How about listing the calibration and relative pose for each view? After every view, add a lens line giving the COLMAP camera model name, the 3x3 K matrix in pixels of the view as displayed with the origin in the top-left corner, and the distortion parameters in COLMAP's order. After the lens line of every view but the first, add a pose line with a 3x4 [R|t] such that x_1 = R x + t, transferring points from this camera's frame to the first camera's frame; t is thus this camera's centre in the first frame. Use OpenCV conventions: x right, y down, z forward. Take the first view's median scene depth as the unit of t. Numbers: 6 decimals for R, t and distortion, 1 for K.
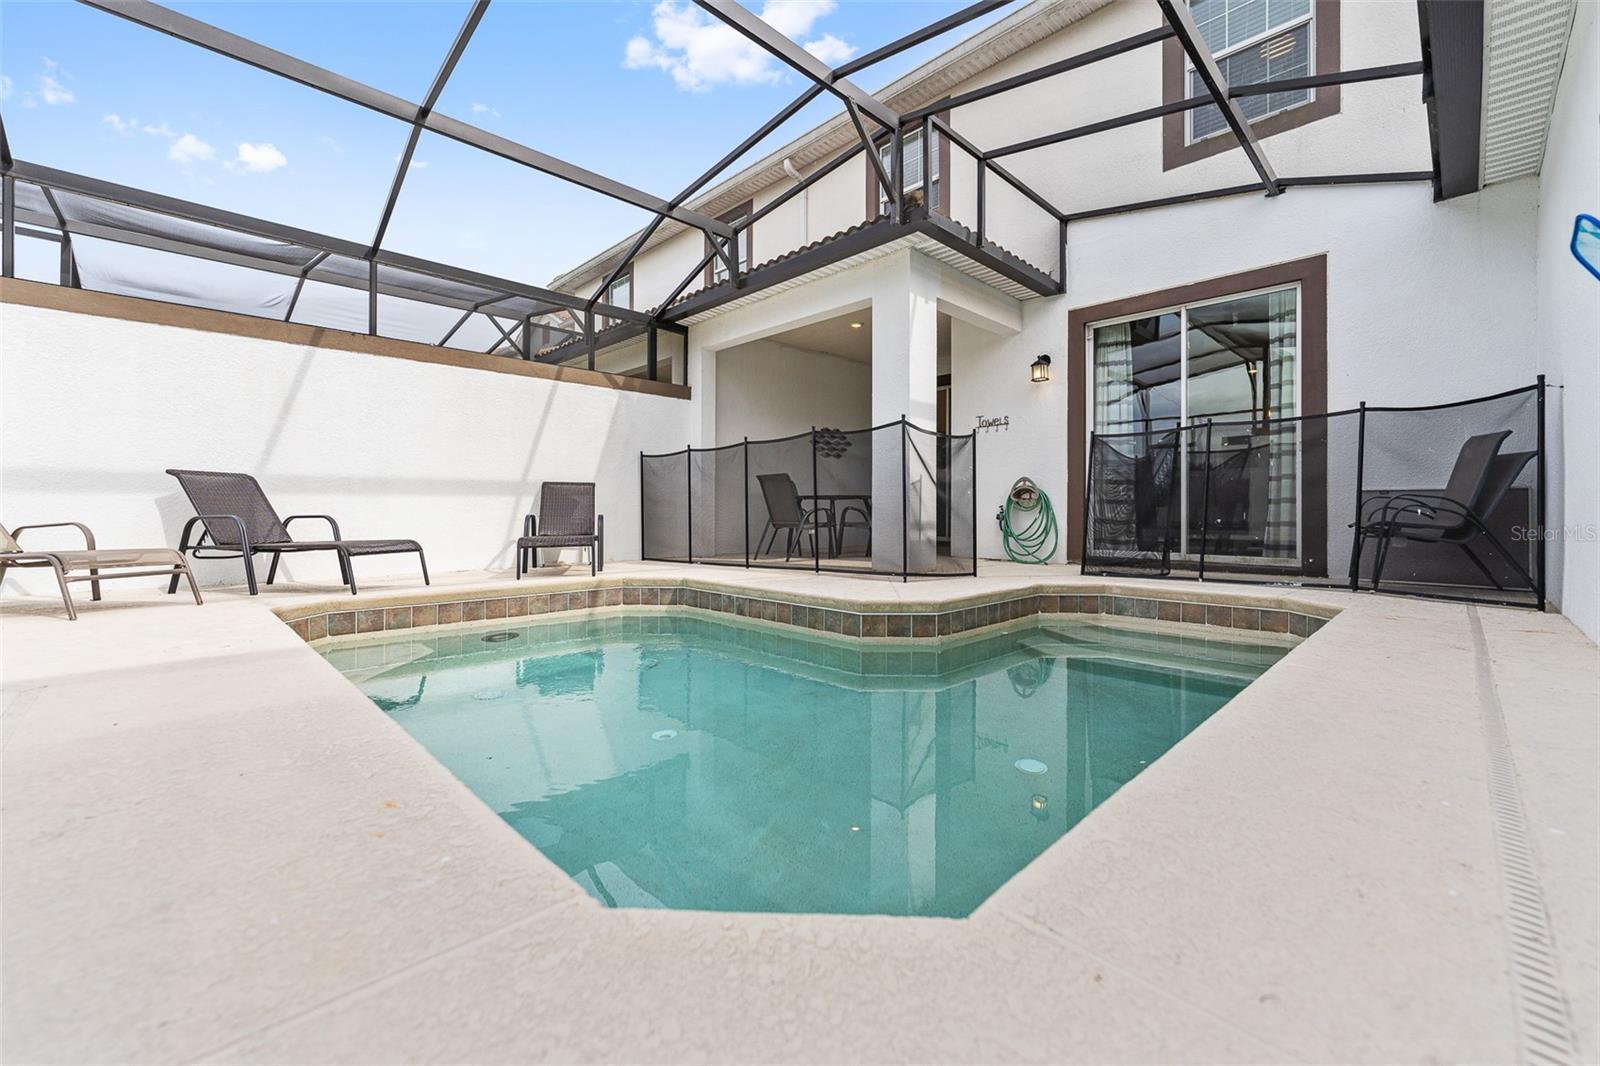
lens RADIAL K [[651.8, 0, 792.1], [0, 651.8, 517.7], [0, 0, 1]] dist [-0.000840, 0.000221]
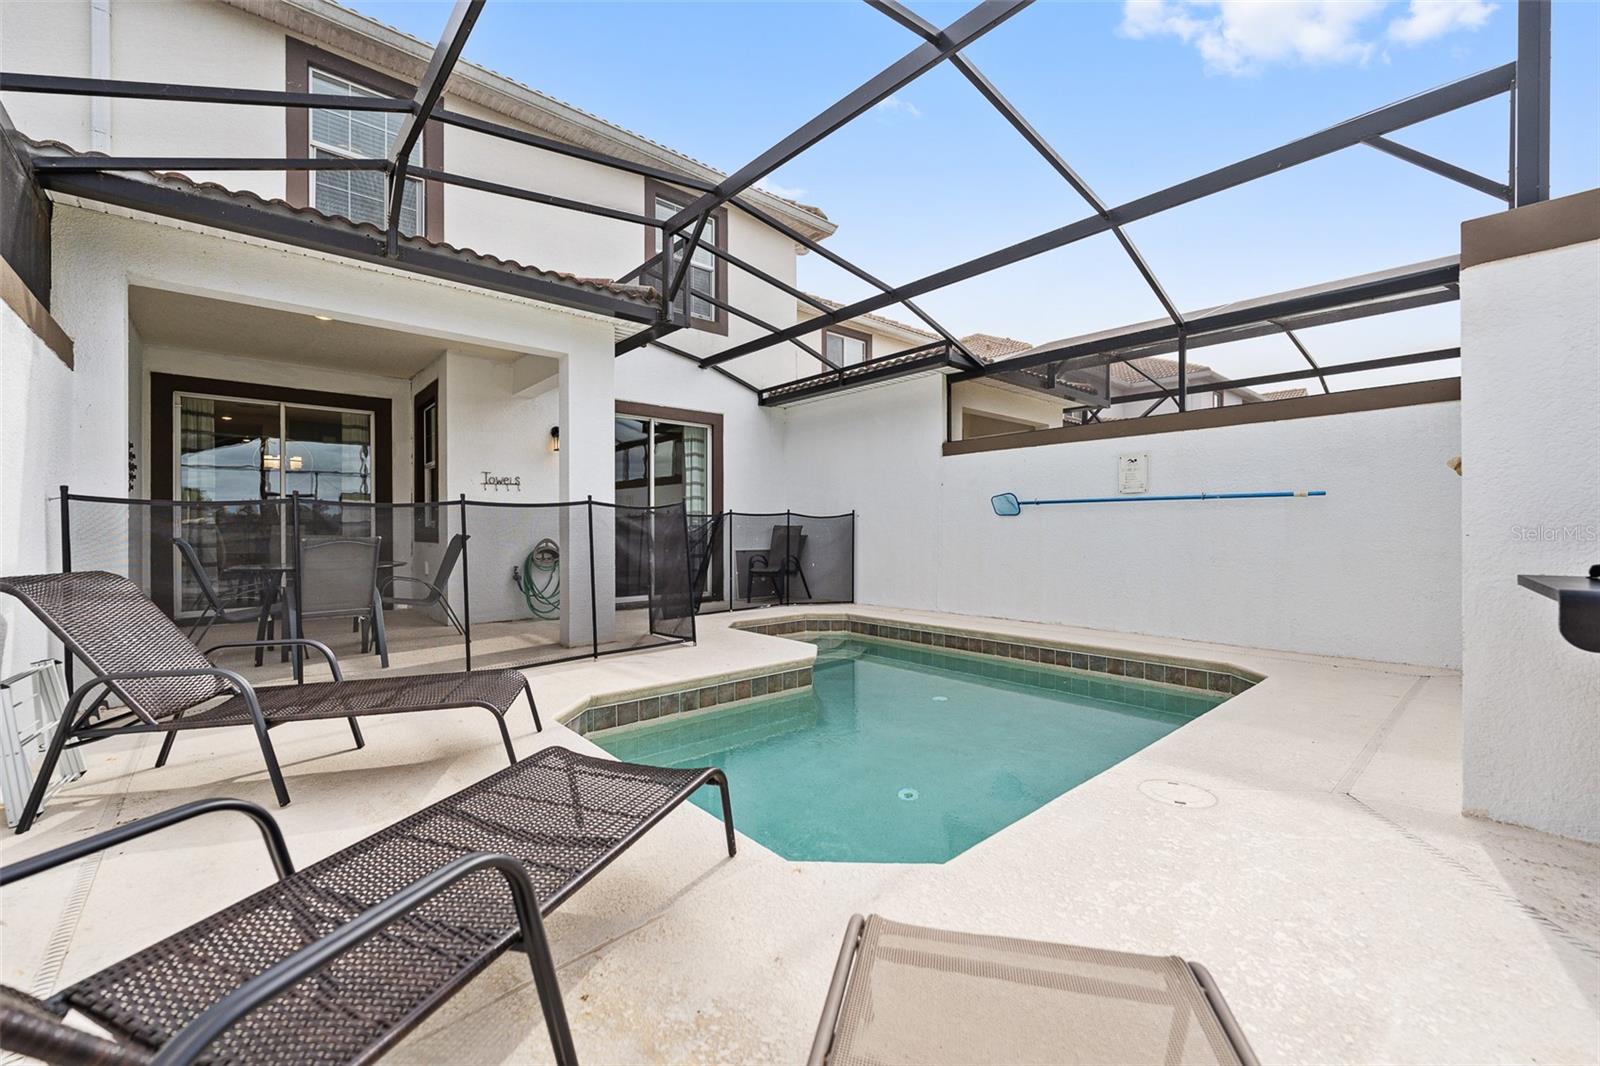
lens RADIAL K [[654.3, 0, 790.7], [0, 654.3, 525.6], [0, 0, 1]] dist [-0.001365, -0.000203]
pose [[0.047296, 0.005430, 0.998866, -0.903824], [0.013804, 0.999886, -0.006089, -0.094796], [-0.998786, 0.014076, 0.047216, 0.735078]]
